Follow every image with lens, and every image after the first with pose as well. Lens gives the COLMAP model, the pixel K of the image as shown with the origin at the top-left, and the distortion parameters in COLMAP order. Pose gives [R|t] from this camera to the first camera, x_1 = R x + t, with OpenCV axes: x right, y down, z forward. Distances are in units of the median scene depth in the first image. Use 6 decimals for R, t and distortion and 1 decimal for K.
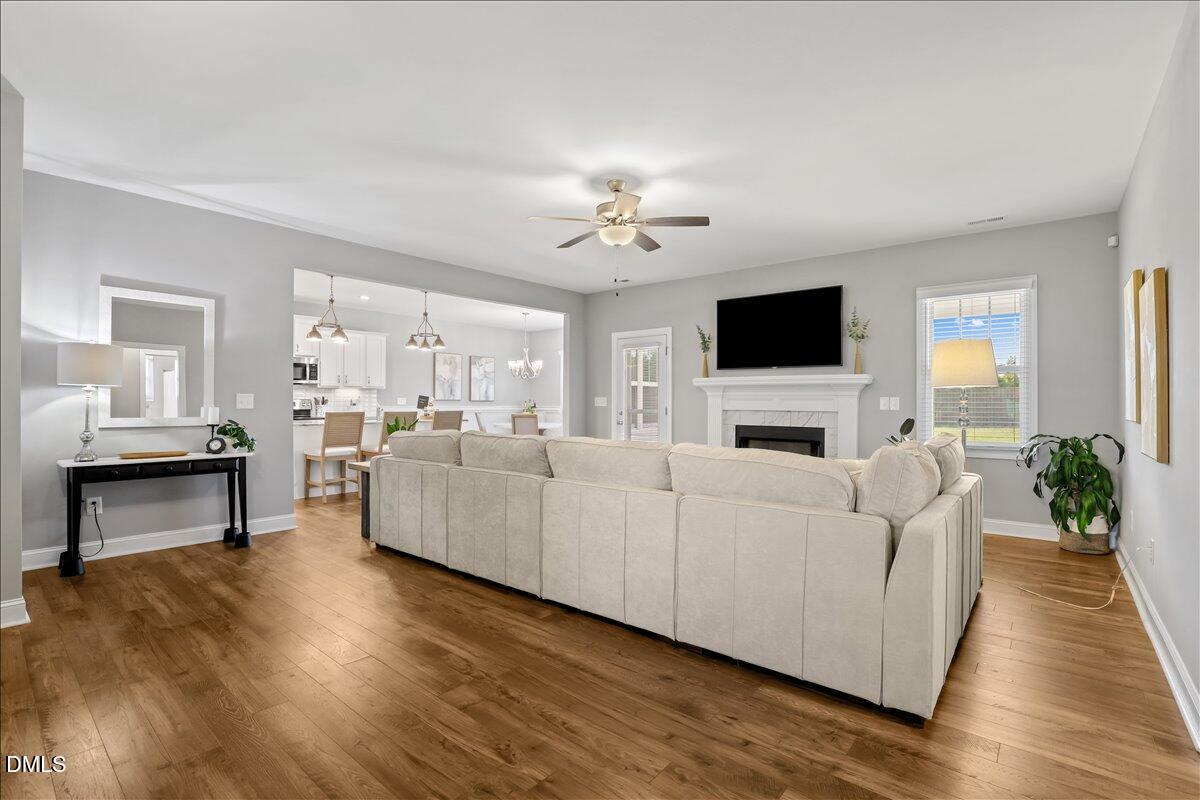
lens RADIAL K [[552.2, 0, 597.5], [0, 552.2, 401.4], [0, 0, 1]] dist [-0.034055, 0.003395]
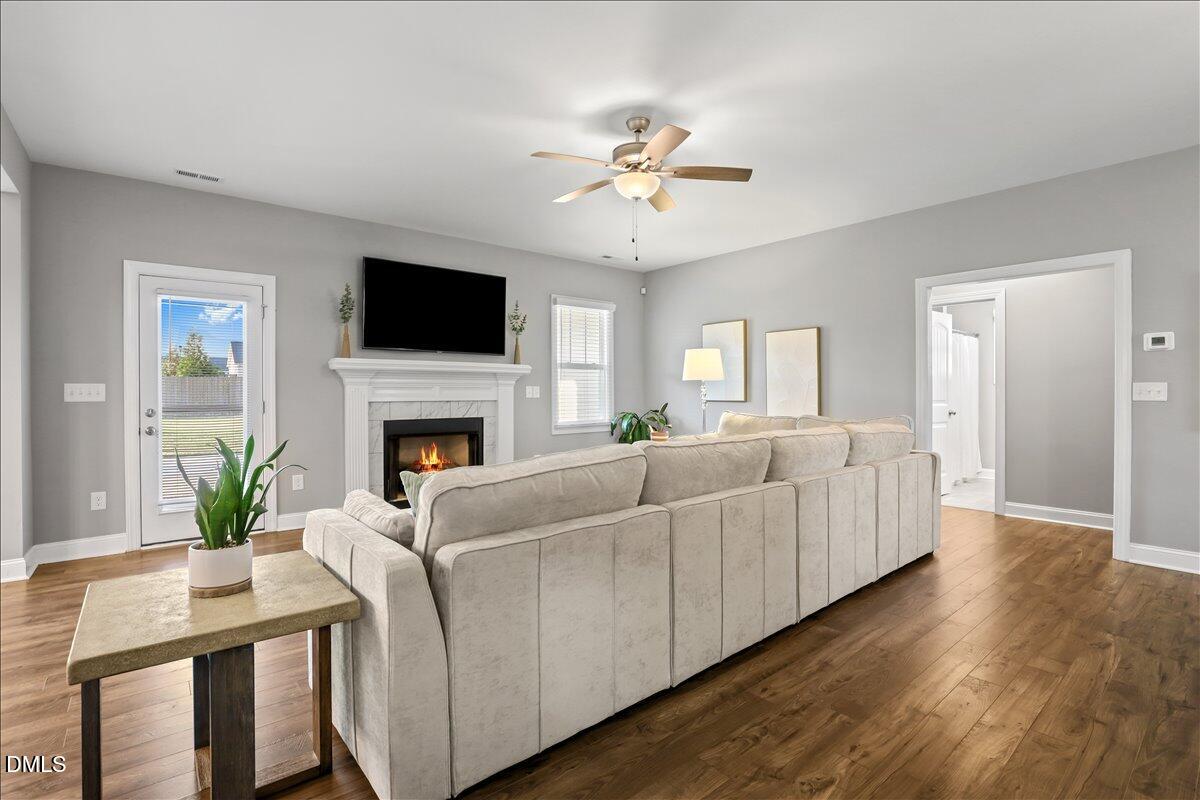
lens RADIAL K [[552.2, 0, 601.3], [0, 552.2, 397.4], [0, 0, 1]] dist [-0.034055, 0.003395]
pose [[0.176338, -0.013728, 0.984234, -0.397850], [0.002890, 0.999906, 0.013429, 0.000055], [-0.984325, 0.000476, 0.176361, 0.467390]]
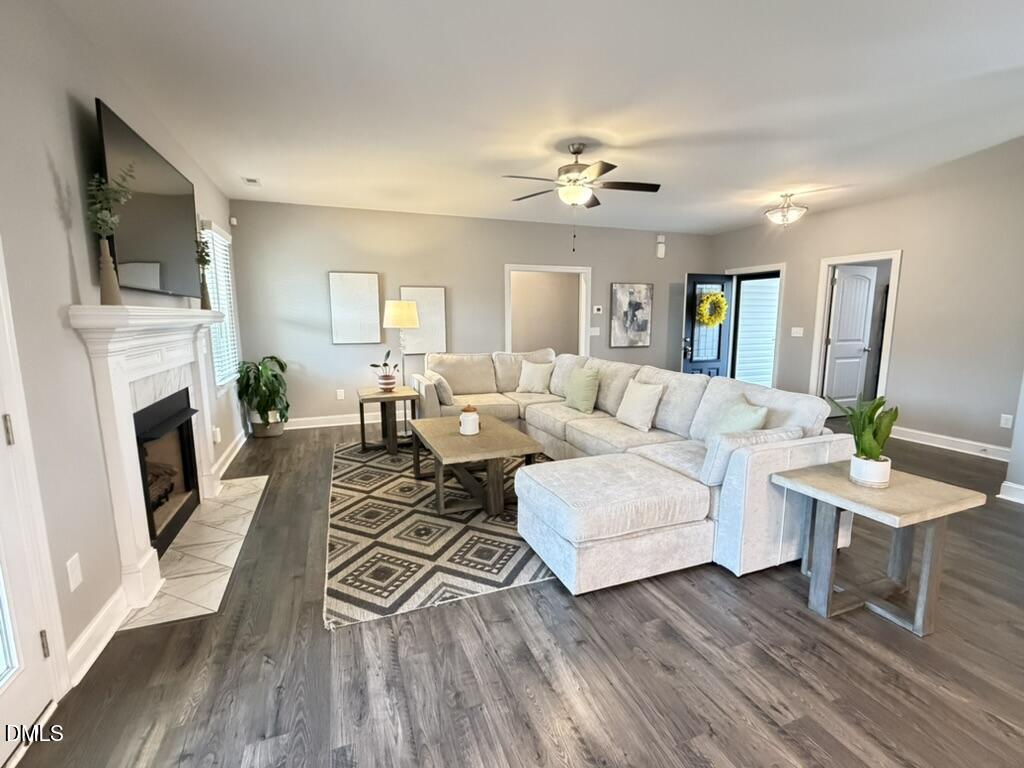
lens RADIAL K [[469.4, 0, 512.8], [0, 469.4, 387.0], [0, 0, 1]] dist [-0.001528, -0.000172]
pose [[-0.875154, -0.074186, 0.478124, -0.173330], [-0.000577, 0.988335, 0.152294, -0.030926], [-0.483845, 0.133005, -0.864988, 0.996442]]
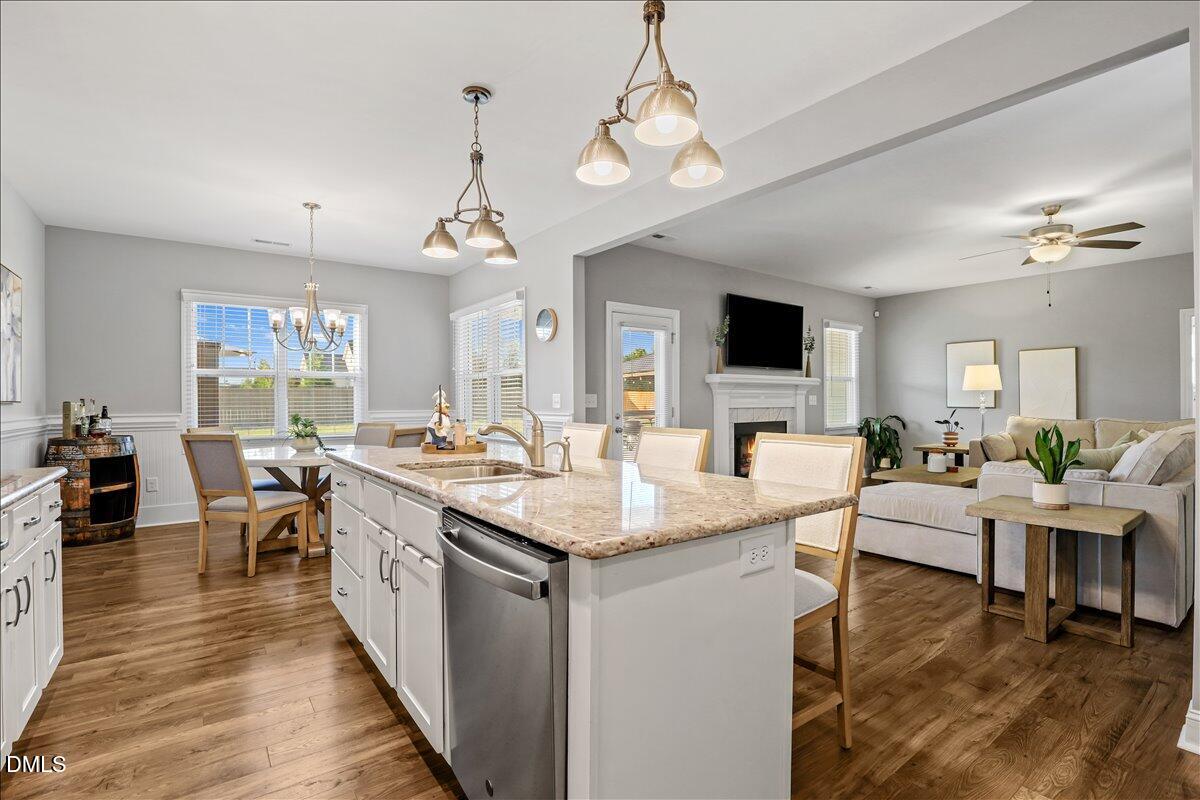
lens RADIAL K [[552.2, 0, 598.7], [0, 552.2, 397.6], [0, 0, 1]] dist [-0.034055, 0.003395]
pose [[0.226580, 0.001859, 0.973991, -0.649563], [0.005984, 0.999977, -0.003301, -0.001036], [-0.973974, 0.006576, 0.226564, 0.856491]]
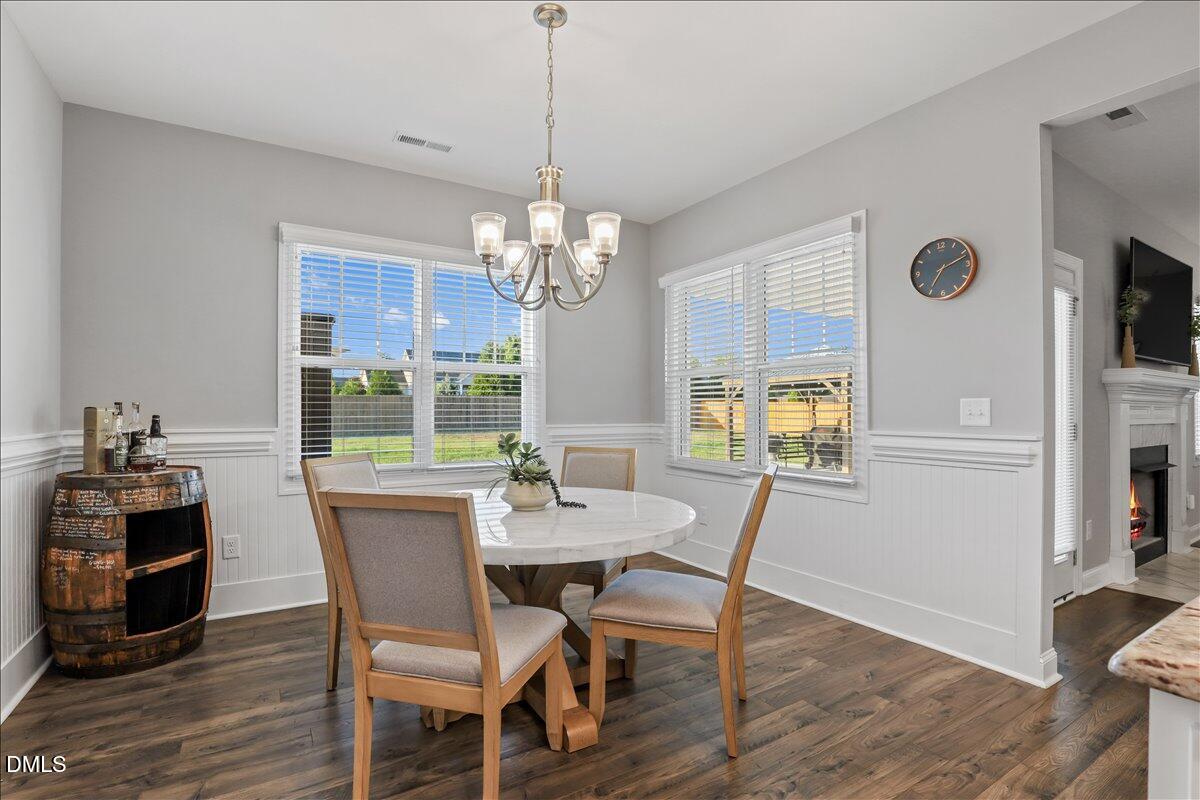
lens RADIAL K [[552.2, 0, 591.5], [0, 552.2, 405.7], [0, 0, 1]] dist [-0.034055, 0.003395]
pose [[0.312659, 0.006269, 0.949845, -0.423836], [-0.000743, 0.999980, -0.006355, -0.000893], [-0.949865, 0.001281, 0.312657, 1.167108]]
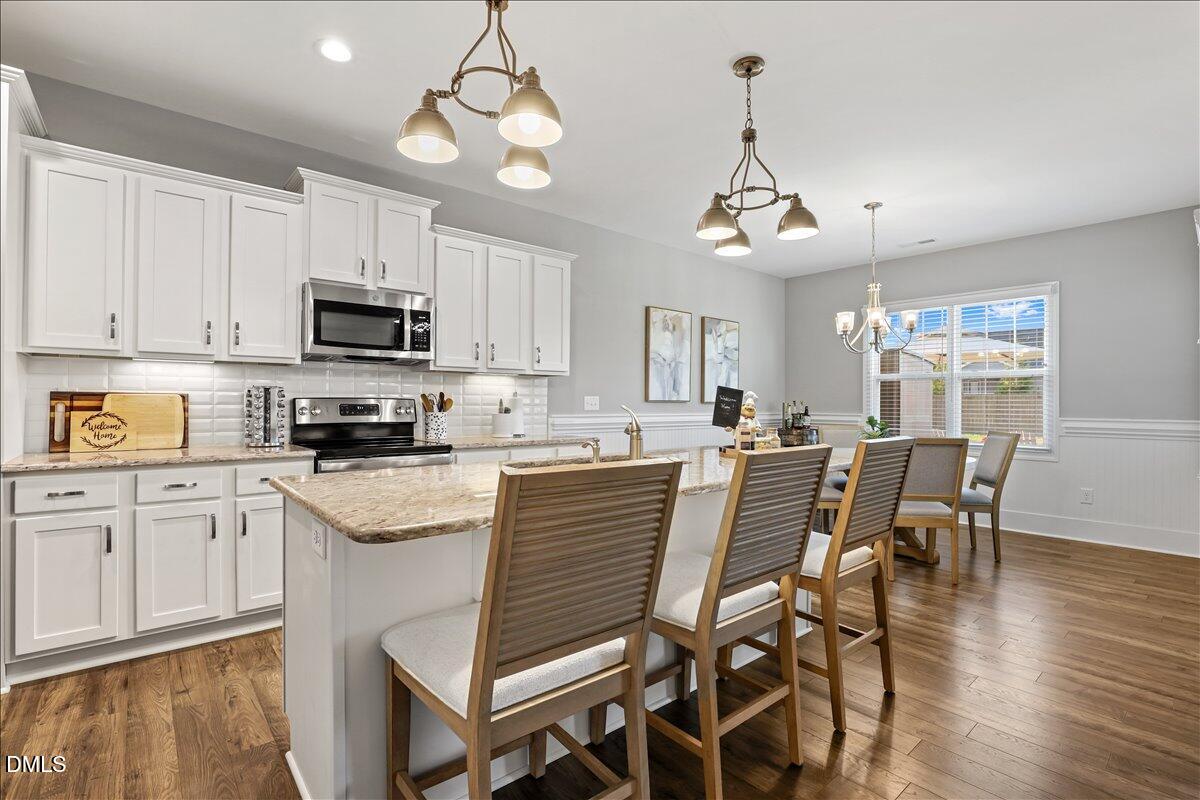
lens RADIAL K [[552.2, 0, 592.6], [0, 552.2, 404.8], [0, 0, 1]] dist [-0.034055, 0.003395]
pose [[0.985025, 0.004283, -0.172357, -0.350518], [-0.003581, 0.999984, 0.004383, -0.001491], [0.172373, -0.003700, 0.985025, 0.672495]]
